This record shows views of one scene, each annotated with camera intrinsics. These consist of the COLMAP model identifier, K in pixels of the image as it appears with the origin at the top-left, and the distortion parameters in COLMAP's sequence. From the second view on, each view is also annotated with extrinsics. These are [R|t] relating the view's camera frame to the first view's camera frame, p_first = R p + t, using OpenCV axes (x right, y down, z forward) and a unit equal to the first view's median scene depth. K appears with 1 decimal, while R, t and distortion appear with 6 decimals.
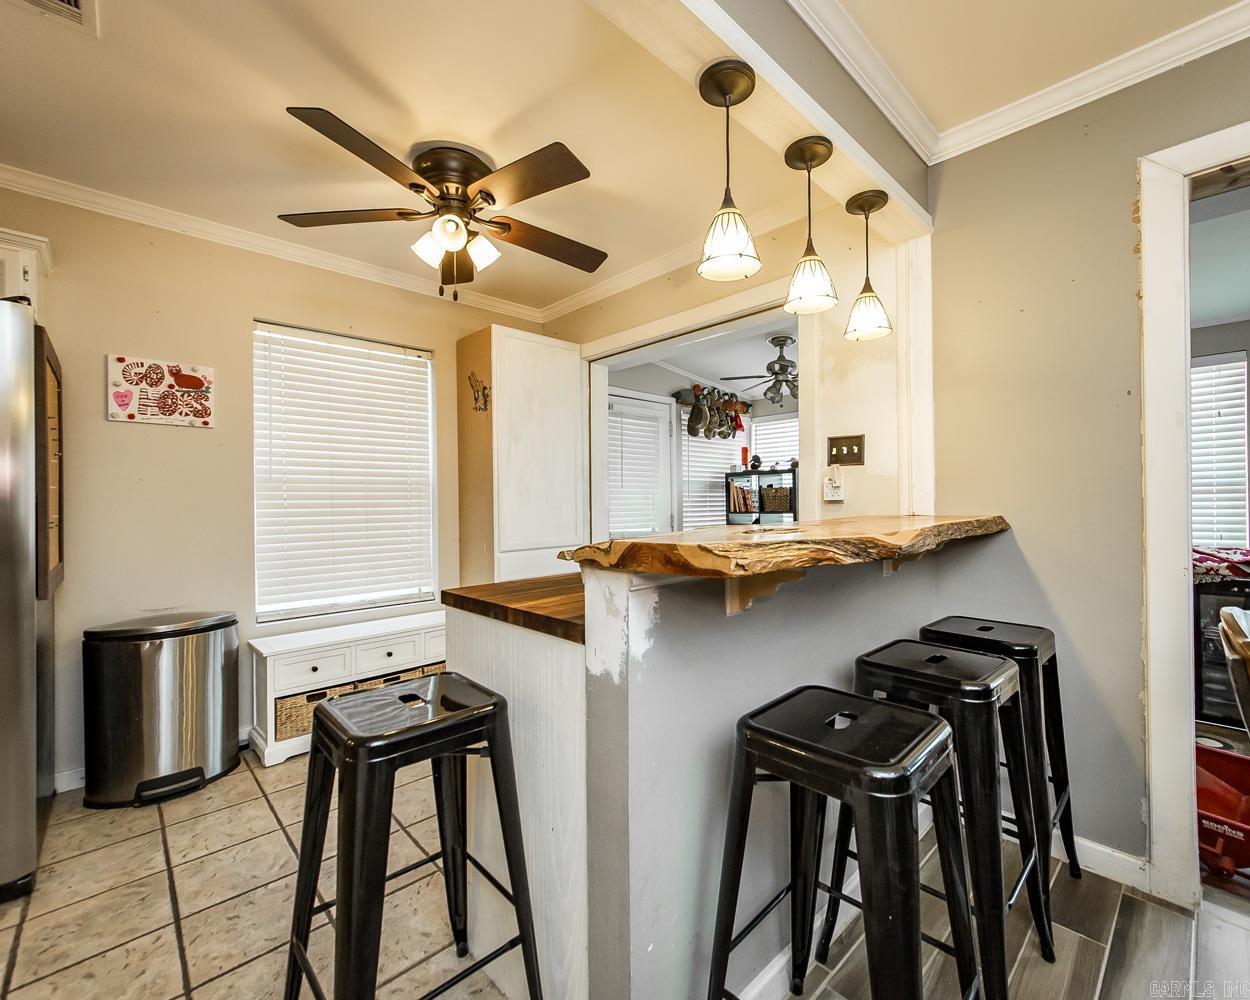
lens RADIAL K [[574.7, 0, 683.0], [0, 574.7, 503.8], [0, 0, 1]] dist [-0.005193, 0.000632]
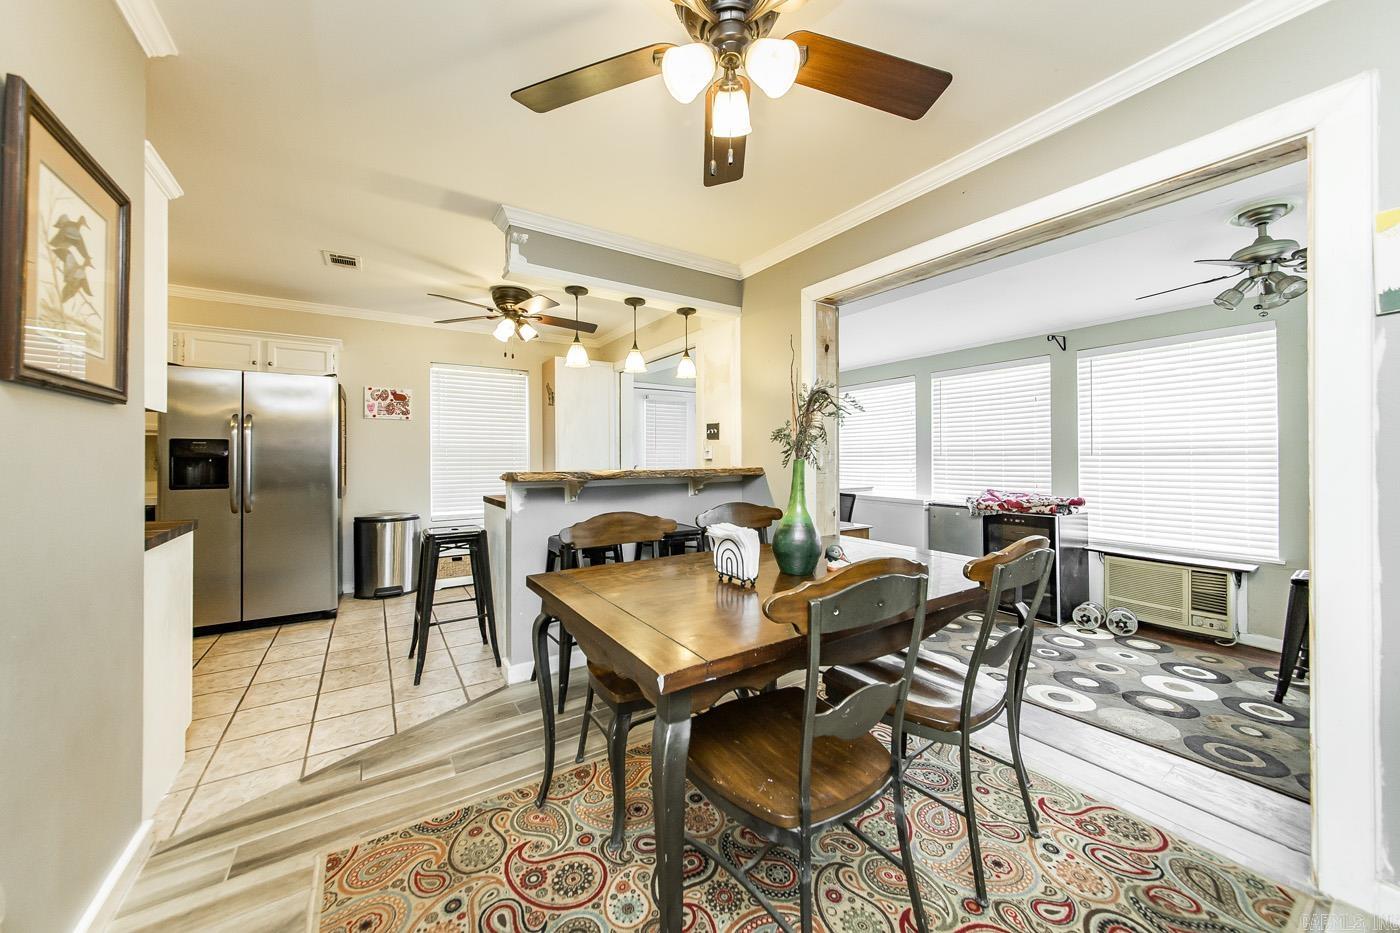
lens RADIAL K [[492.9, 0, 699.0], [0, 492.9, 461.5], [0, 0, 1]] dist [0.001215, 0.000112]
pose [[0.981301, 0.006680, -0.192361, 0.557624], [-0.006345, 0.999977, 0.002358, -0.001542], [0.192372, -0.001093, 0.981321, -0.549719]]
